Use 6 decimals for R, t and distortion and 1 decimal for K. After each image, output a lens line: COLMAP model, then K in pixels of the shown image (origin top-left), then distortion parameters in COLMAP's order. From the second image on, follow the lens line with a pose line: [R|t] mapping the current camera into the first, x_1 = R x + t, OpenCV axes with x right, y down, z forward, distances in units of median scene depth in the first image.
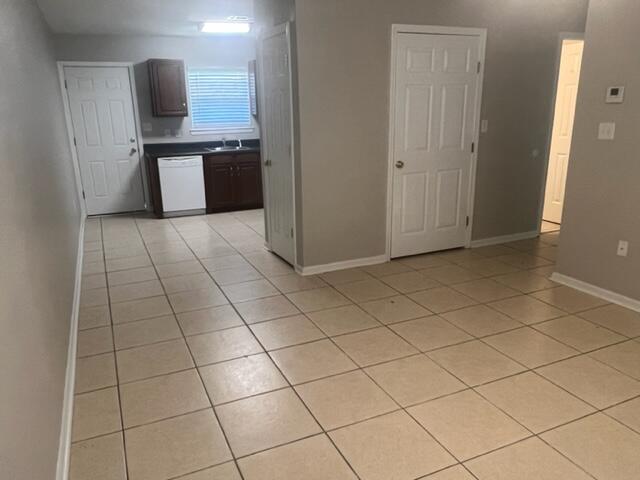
lens RADIAL K [[489.9, 0, 319.3], [0, 489.9, 256.0], [0, 0, 1]] dist [0.004344, 0.004044]
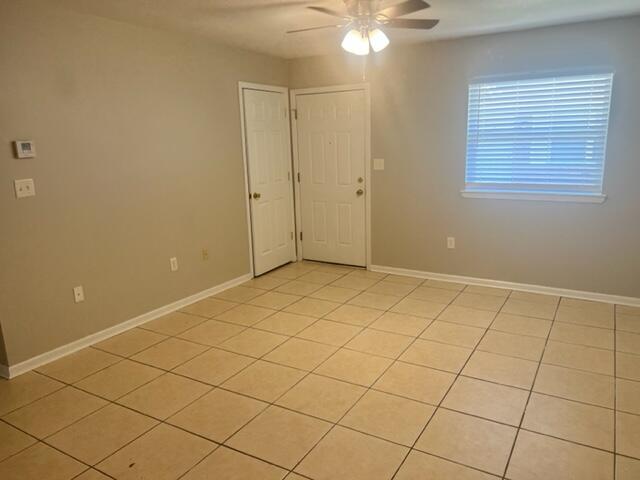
lens RADIAL K [[480.2, 0, 320.0], [0, 480.2, 240.0], [0, 0, 1]] dist [0.029563, 0.000006]
pose [[-0.576641, -0.132803, 0.806132, -0.736558], [0.264728, 0.903094, 0.338142, -0.505516], [-0.772919, 0.408393, -0.485605, 1.629973]]
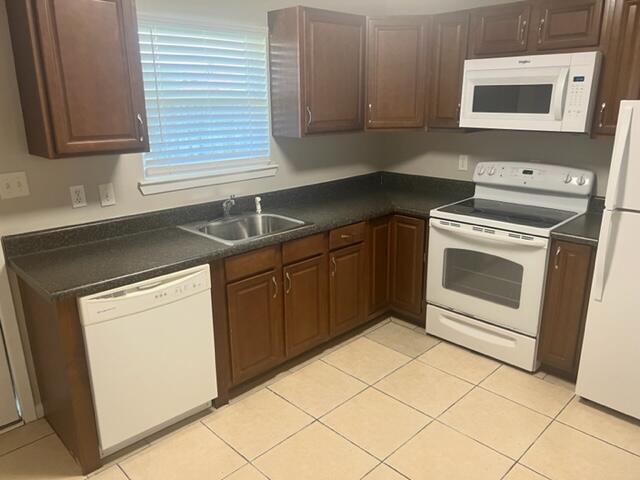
lens RADIAL K [[480.2, 0, 320.0], [0, 480.2, 240.0], [0, 0, 1]] dist [0.029563, 0.000006]
pose [[0.939160, -0.085896, 0.332567, -0.264046], [0.090644, 0.995883, 0.001241, -0.203980], [-0.331304, 0.028980, 0.943079, 0.615677]]
